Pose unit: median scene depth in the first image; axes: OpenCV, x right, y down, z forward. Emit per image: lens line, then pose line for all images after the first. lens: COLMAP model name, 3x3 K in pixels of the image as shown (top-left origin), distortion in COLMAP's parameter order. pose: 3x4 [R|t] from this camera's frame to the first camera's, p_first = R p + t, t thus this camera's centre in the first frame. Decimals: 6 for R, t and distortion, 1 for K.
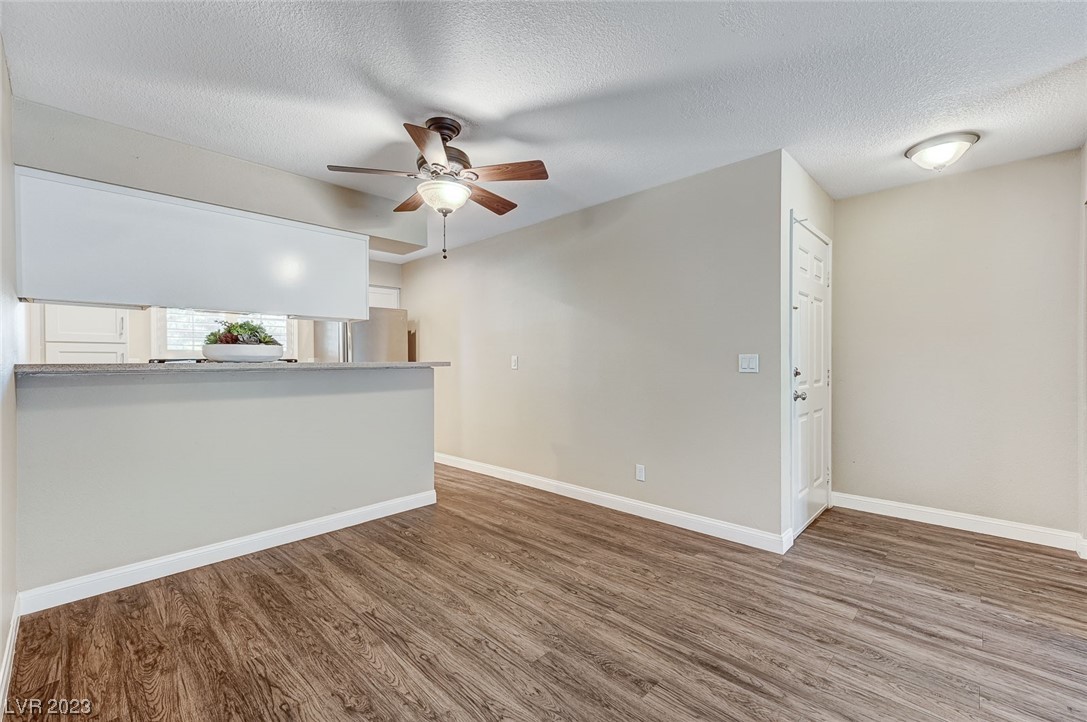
lens RADIAL K [[455.7, 0, 547.5], [0, 455.7, 364.6], [0, 0, 1]] dist [0.009520, 0.003503]
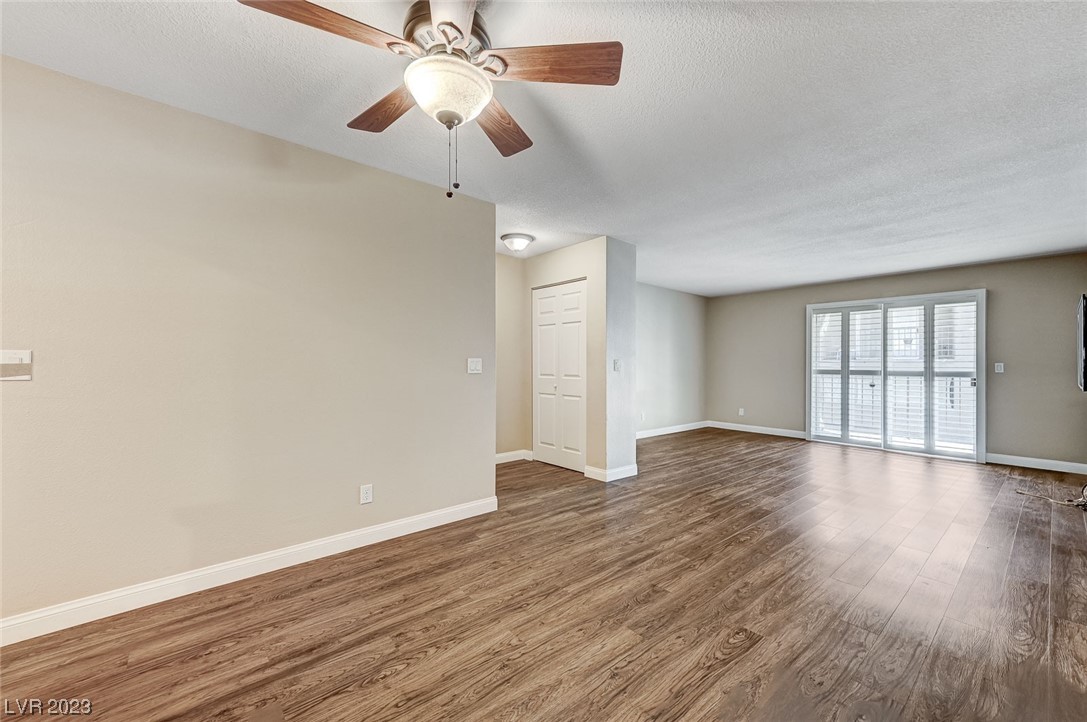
lens RADIAL K [[426.9, 0, 548.0], [0, 426.9, 352.5], [0, 0, 1]] dist [0.025133, -0.000122]
pose [[0.097667, 0.029351, 0.994786, -0.801674], [0.003553, 0.999548, -0.029840, -0.002841], [-0.995213, 0.006449, 0.097518, 0.813378]]
